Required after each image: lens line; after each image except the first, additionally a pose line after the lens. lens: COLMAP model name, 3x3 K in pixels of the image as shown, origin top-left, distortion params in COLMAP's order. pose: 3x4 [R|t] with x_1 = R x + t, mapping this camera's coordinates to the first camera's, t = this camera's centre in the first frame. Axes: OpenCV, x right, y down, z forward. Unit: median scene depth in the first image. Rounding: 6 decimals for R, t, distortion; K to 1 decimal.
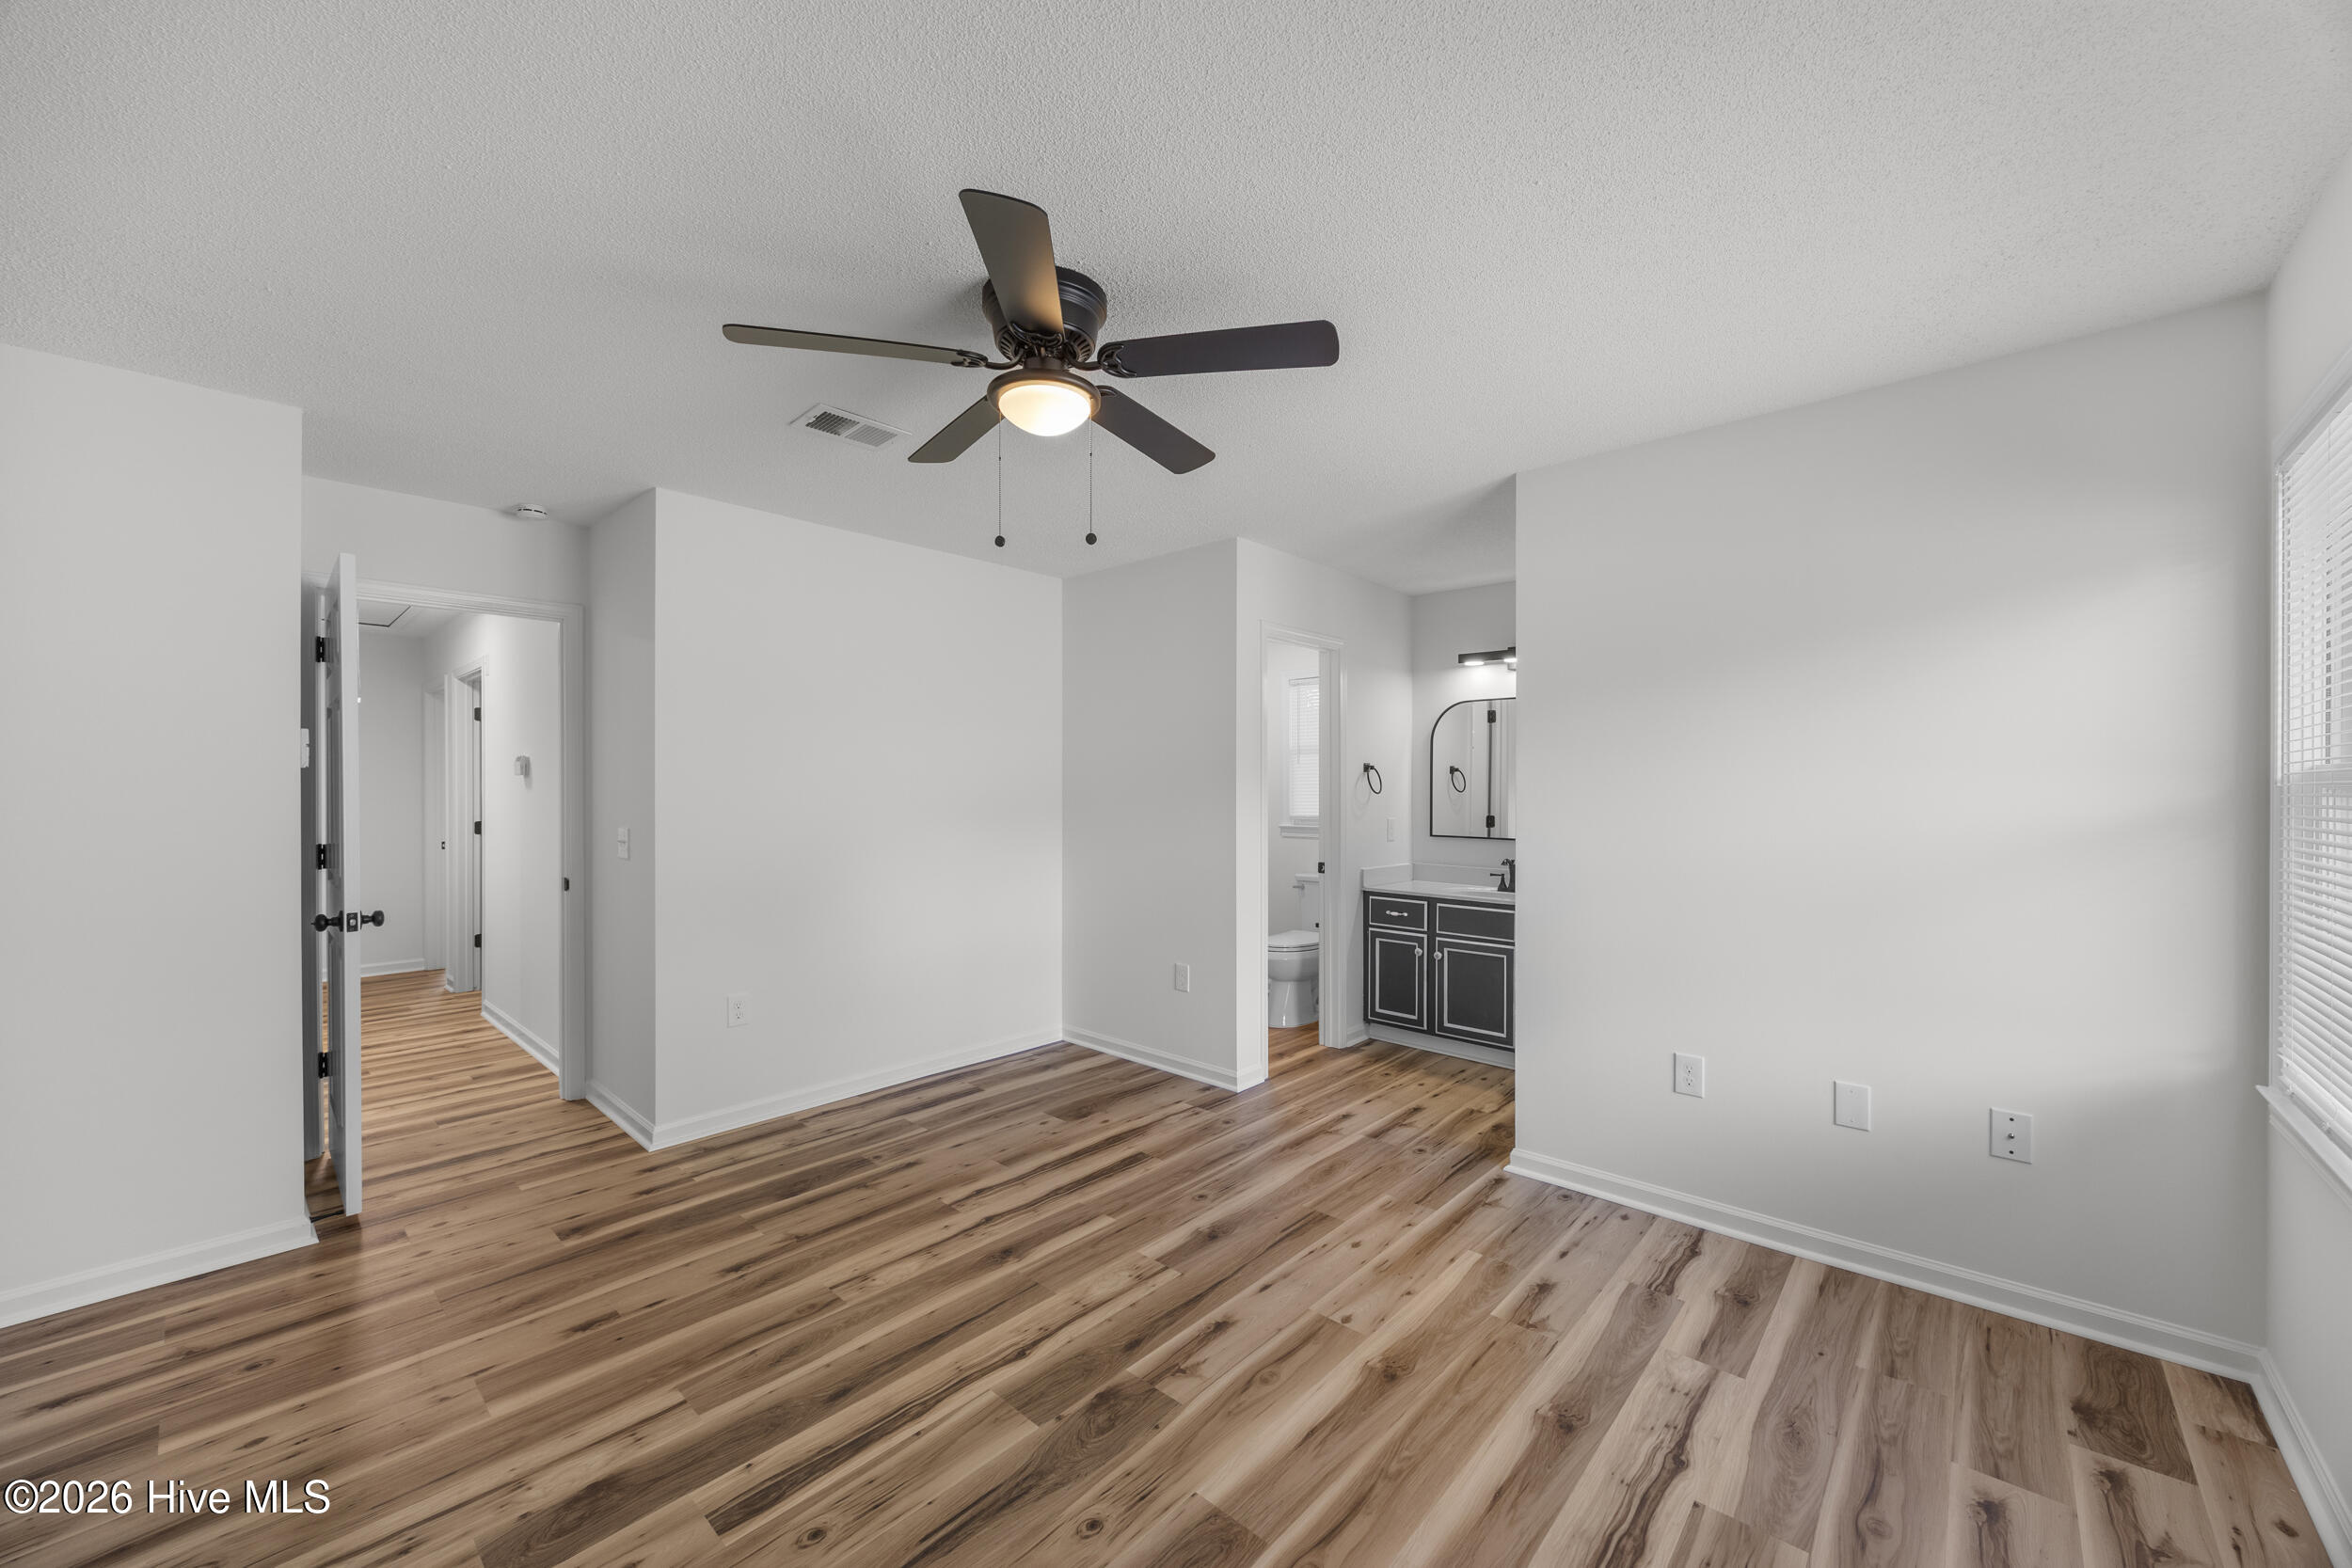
lens RADIAL K [[895.7, 0, 1166.2], [0, 895.7, 789.0], [0, 0, 1]] dist [-0.000450, 0.000301]
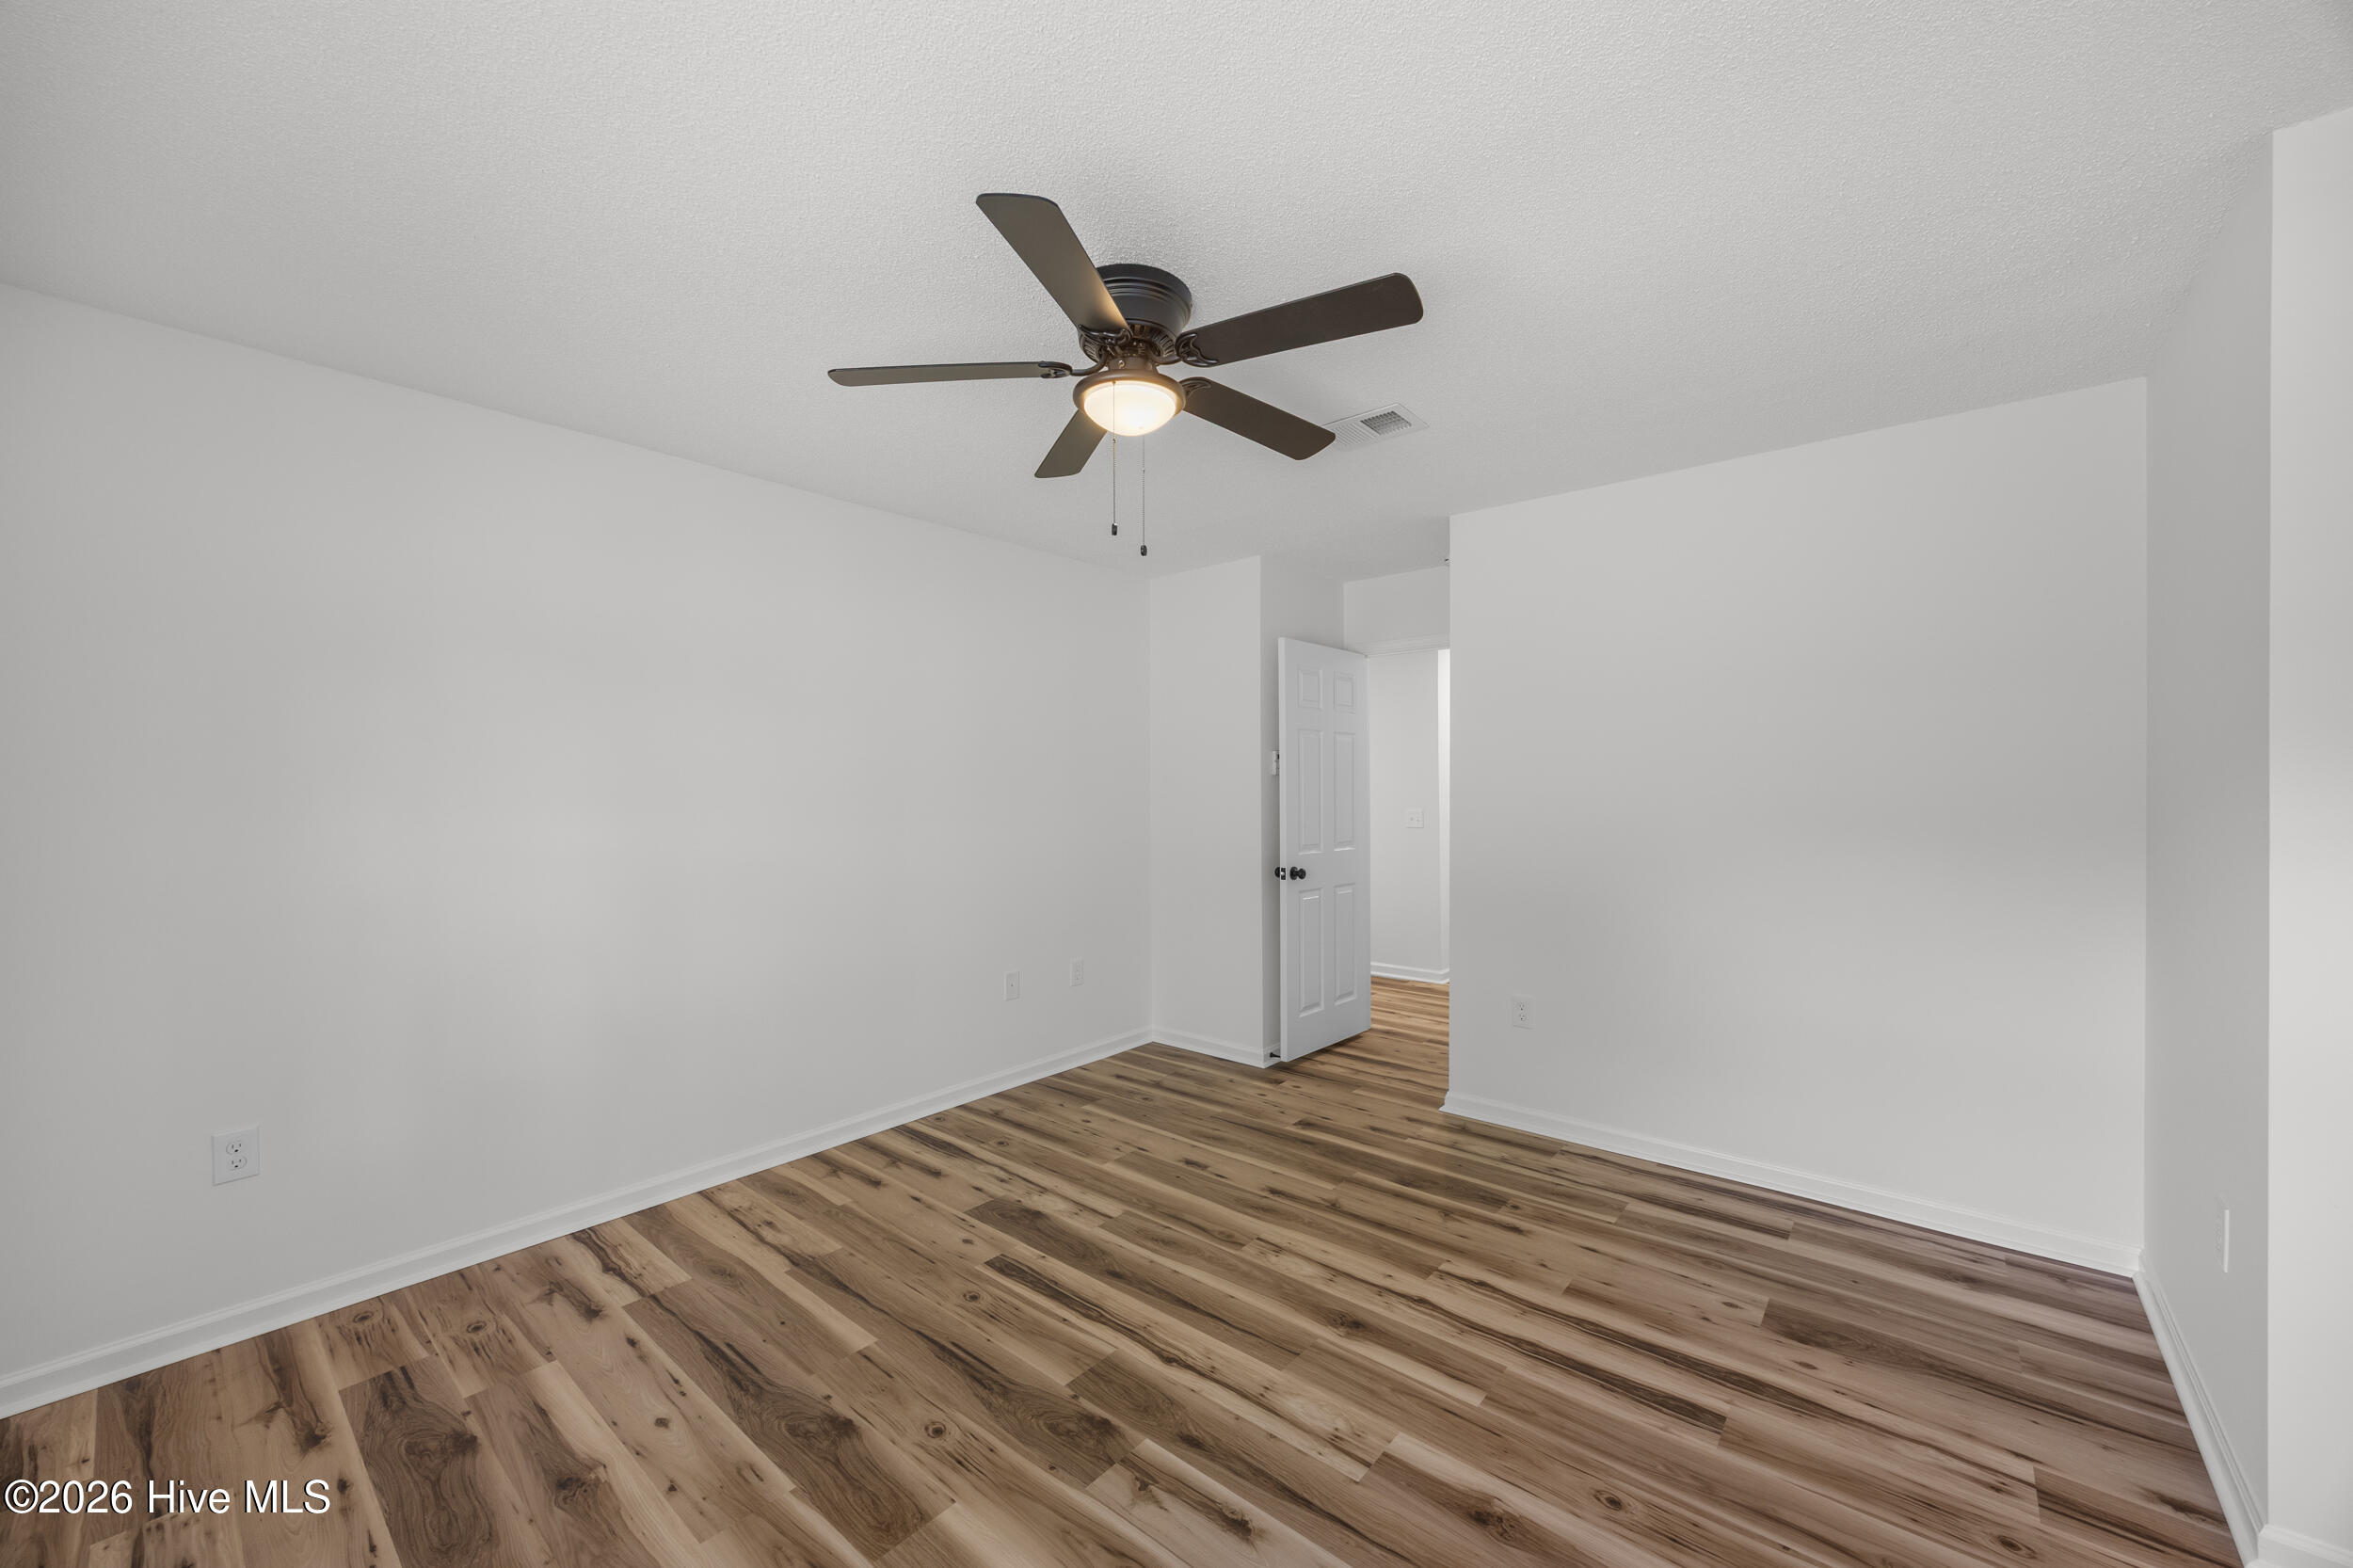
lens RADIAL K [[896.2, 0, 1180.5], [0, 896.2, 789.5], [0, 0, 1]] dist [-0.000450, 0.000301]
pose [[0.041990, 0.001801, -0.999116, 0.626929], [0.003380, 0.999992, 0.001944, -0.002525], [0.999112, -0.003459, 0.041984, 0.734397]]
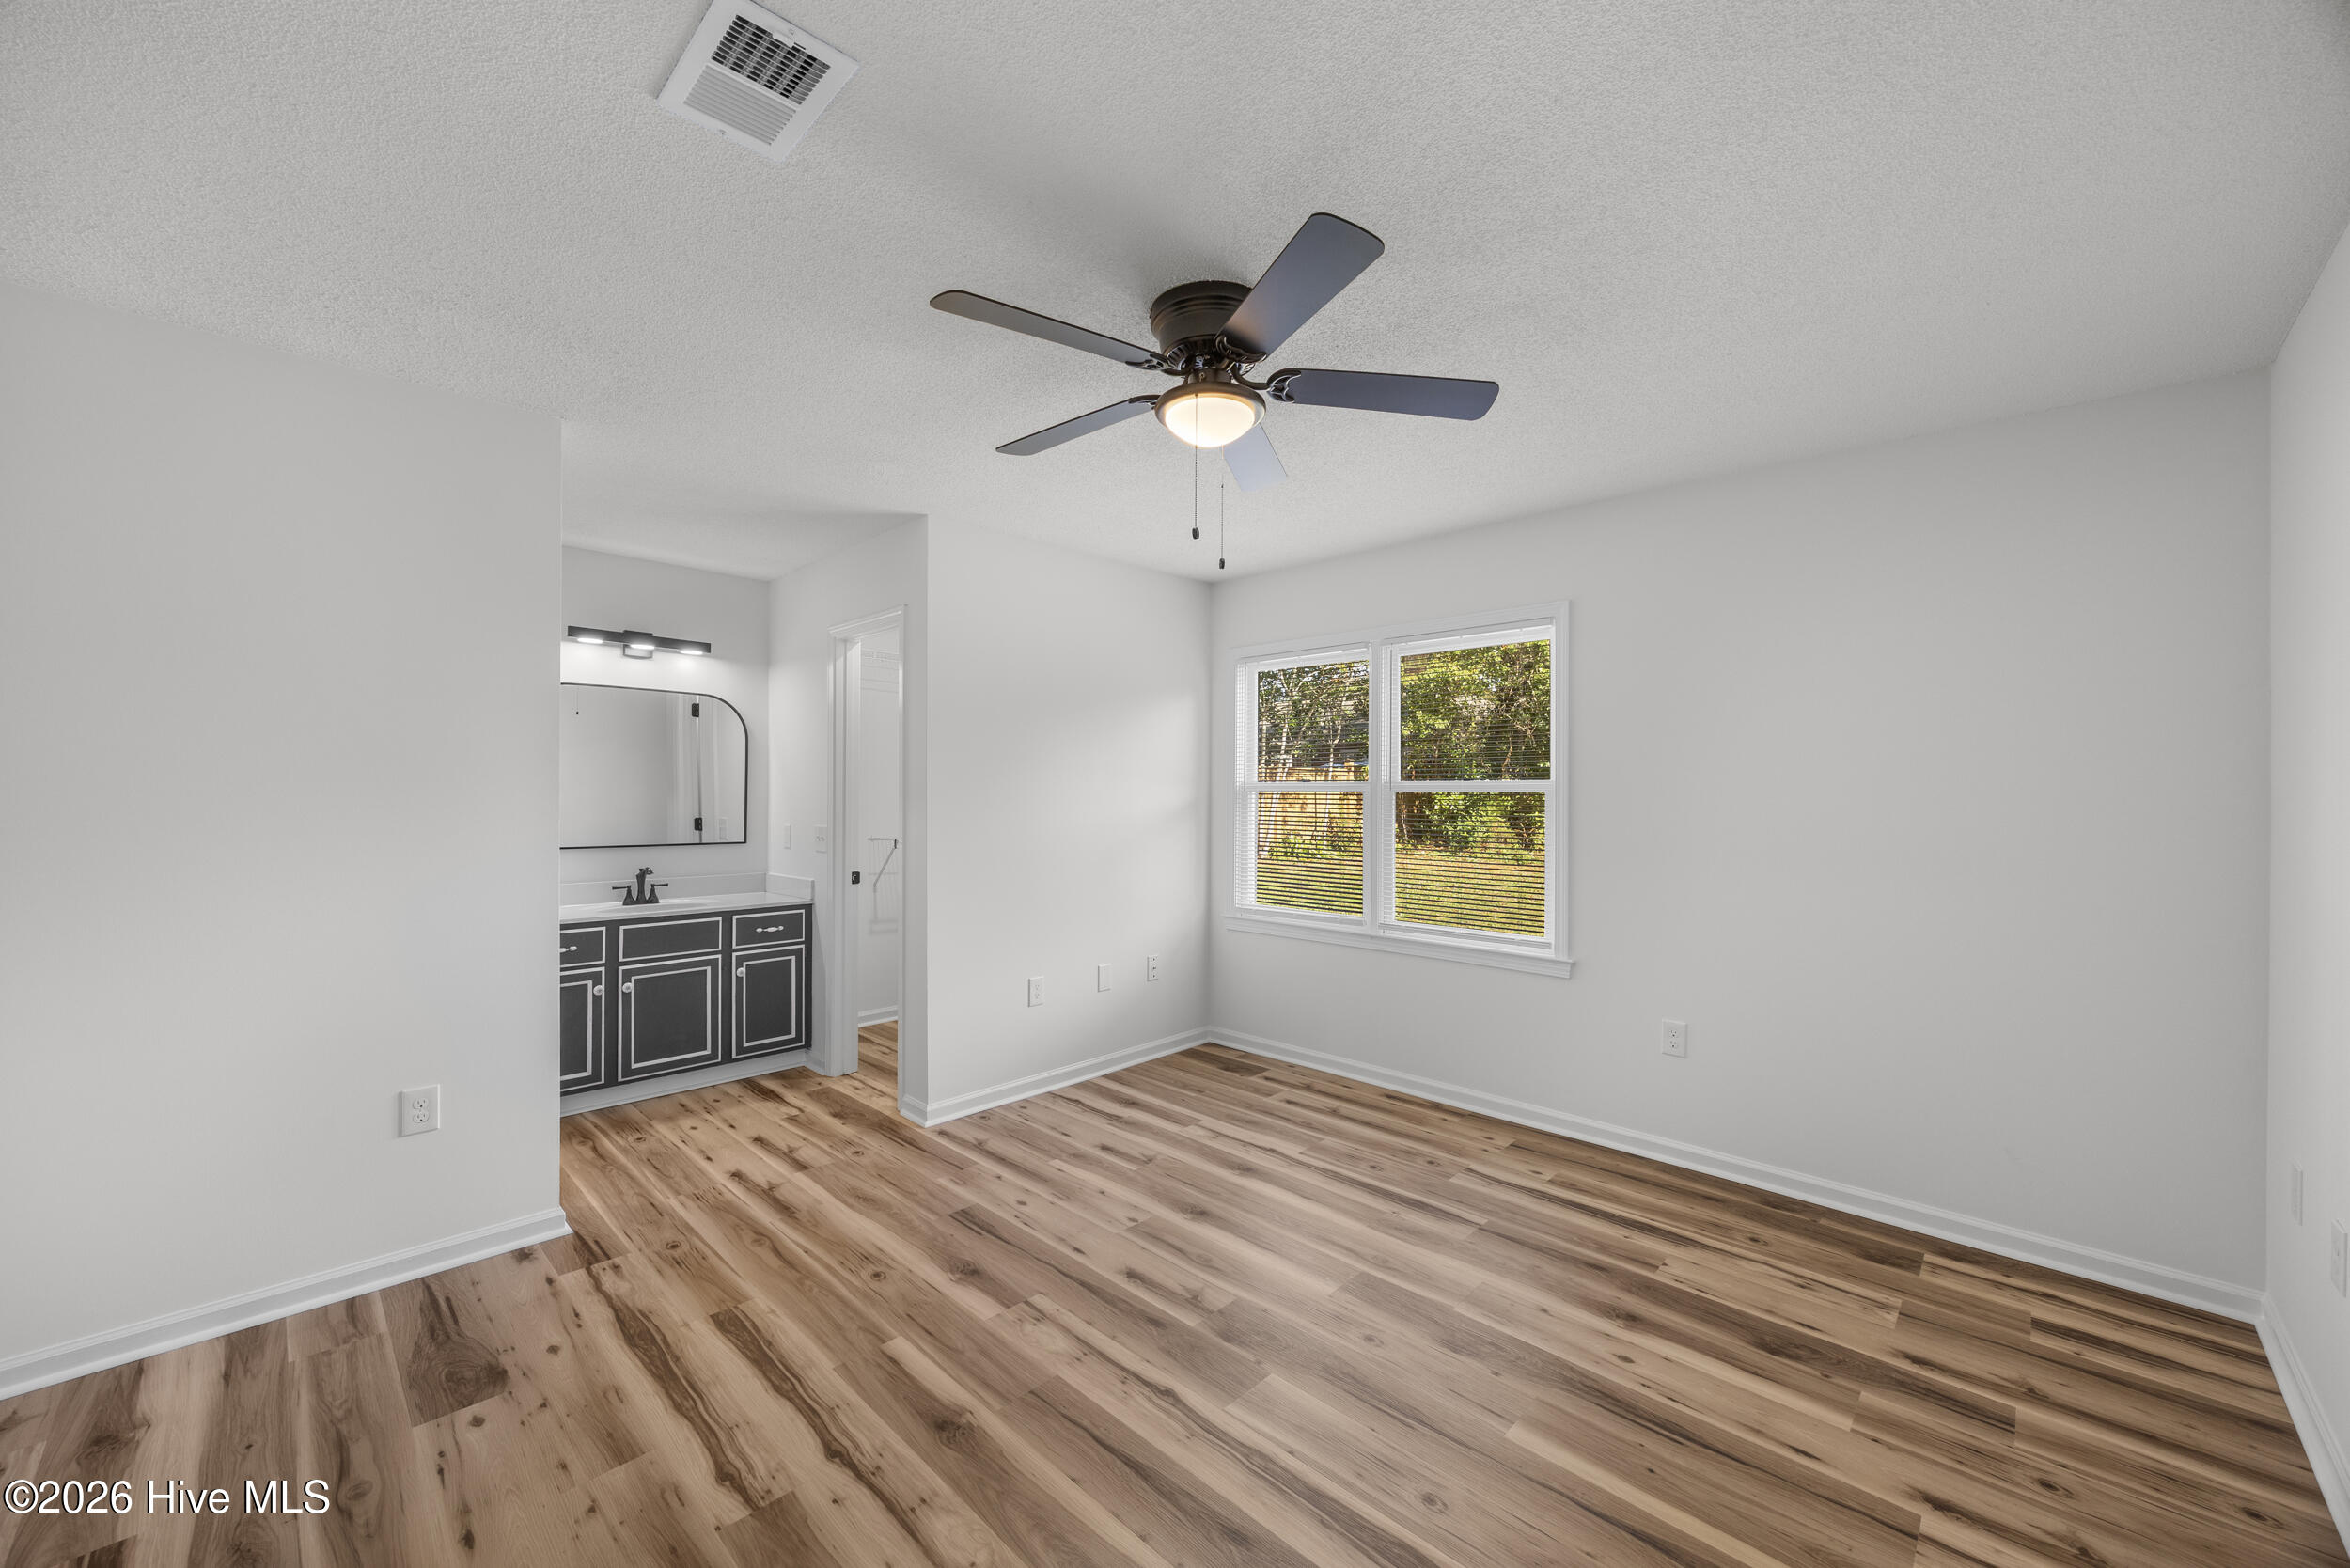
lens RADIAL K [[895.1, 0, 1178.6], [0, 895.1, 788.3], [0, 0, 1]] dist [-0.000450, 0.000301]
pose [[0.024207, 0.002895, 0.999703, -0.836093], [-0.004471, 0.999986, -0.002788, -0.002735], [-0.999697, -0.004402, 0.024220, 0.730815]]
